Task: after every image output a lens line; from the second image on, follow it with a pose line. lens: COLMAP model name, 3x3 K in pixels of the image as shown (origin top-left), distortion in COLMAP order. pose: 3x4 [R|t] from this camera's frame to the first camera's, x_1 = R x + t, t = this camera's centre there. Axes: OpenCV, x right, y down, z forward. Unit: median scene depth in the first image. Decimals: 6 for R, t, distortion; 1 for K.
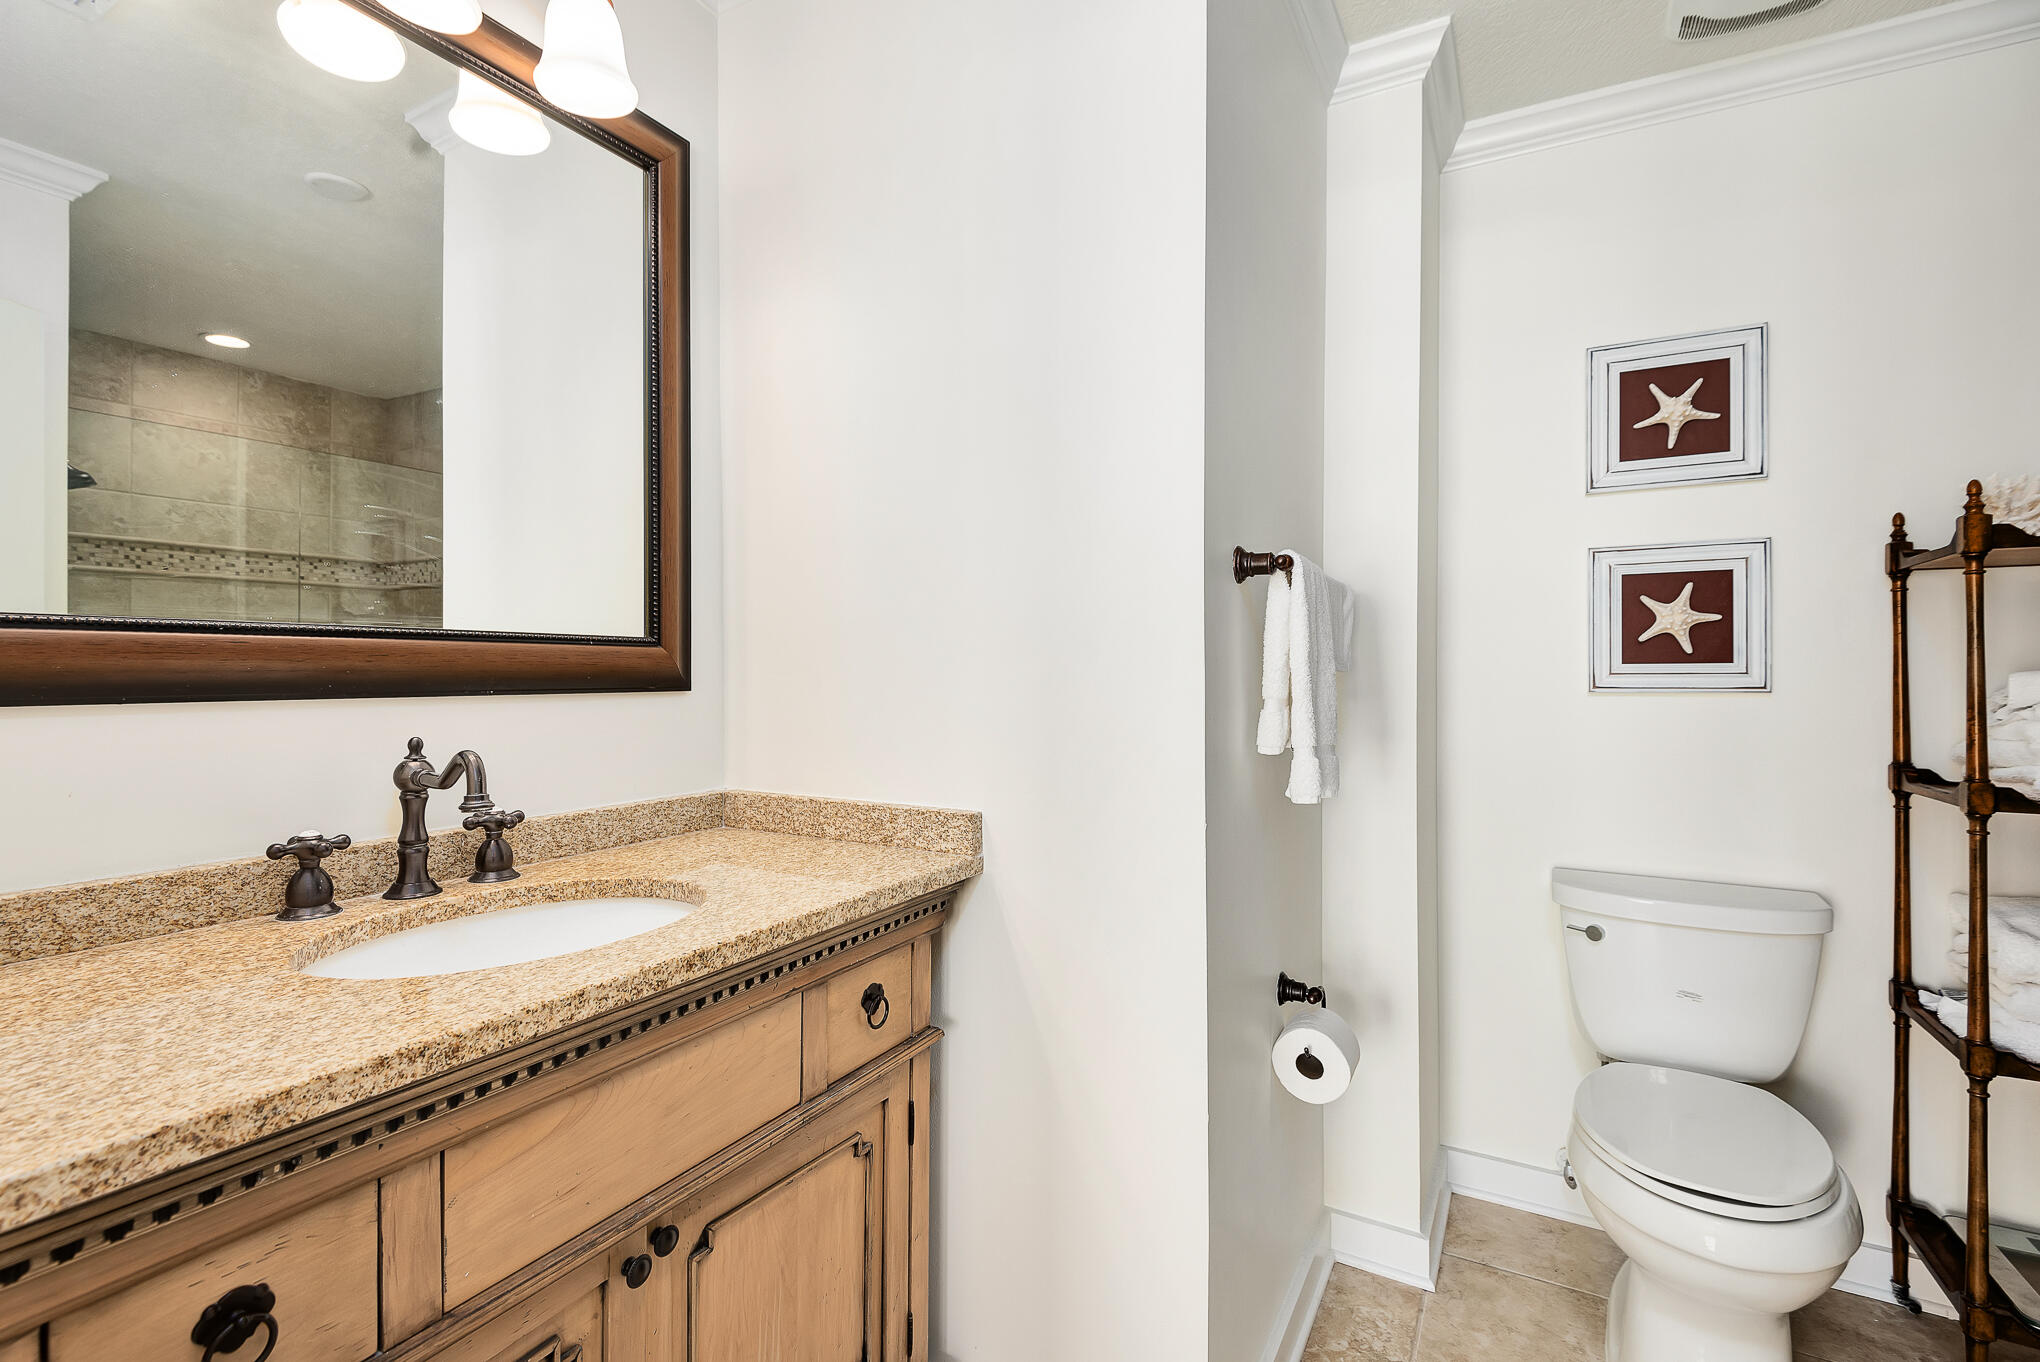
lens RADIAL K [[909.8, 0, 1020.0], [0, 909.8, 681.0], [0, 0, 1]] dist [0.032398, -0.022160]
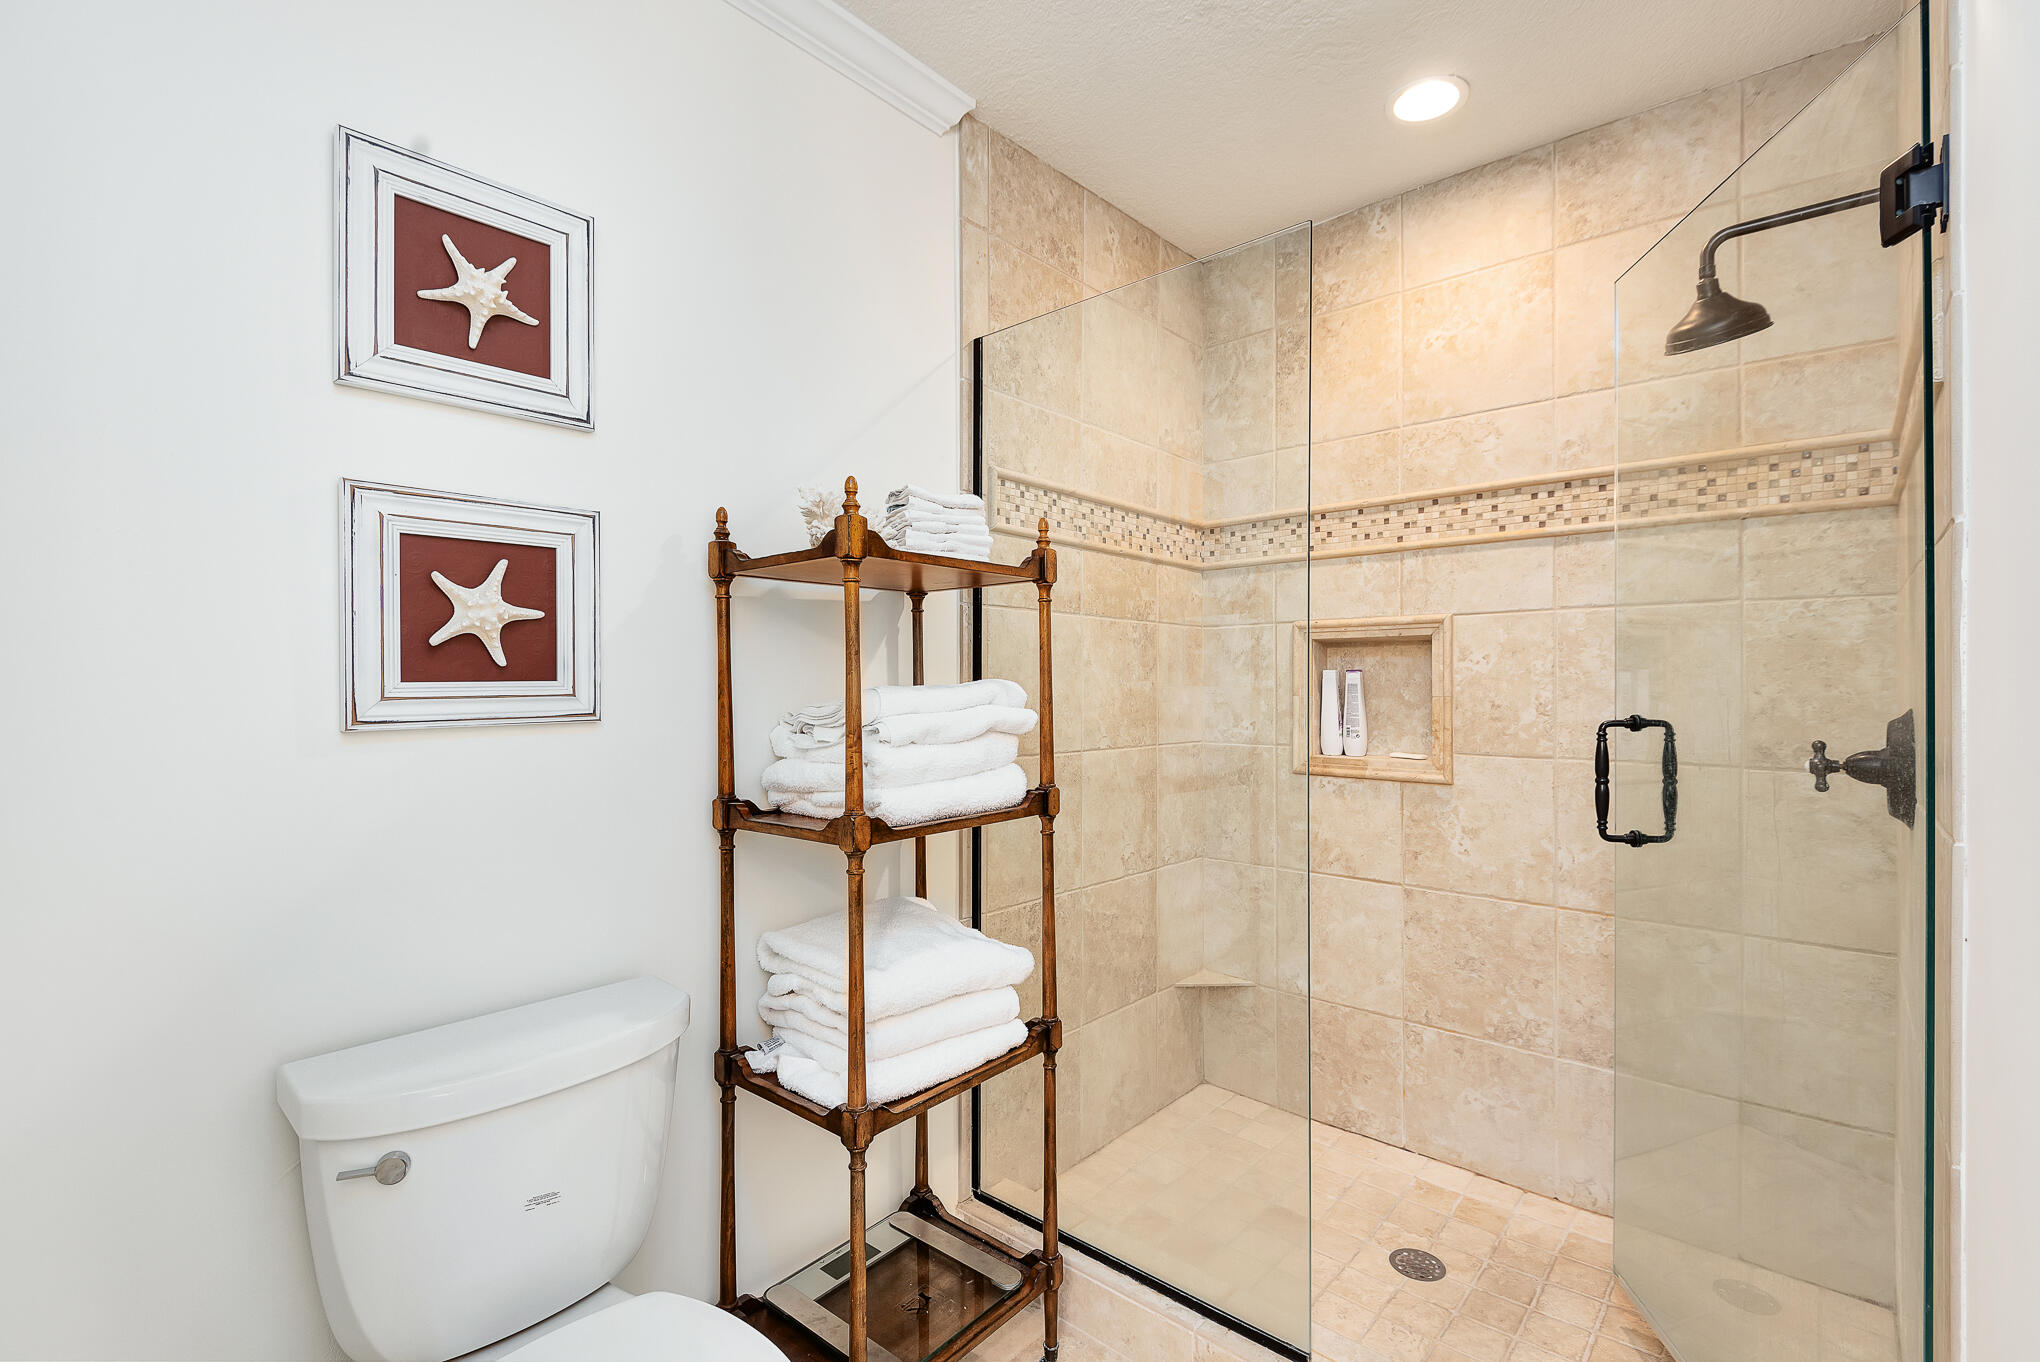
lens RADIAL K [[909.8, 0, 1020.0], [0, 909.8, 681.0], [0, 0, 1]] dist [0.032398, -0.022160]
pose [[0.208790, -0.000369, 0.977960, 0.159713], [0.012570, 0.999918, -0.002307, -0.013107], [-0.977880, 0.012775, 0.208778, 0.502178]]
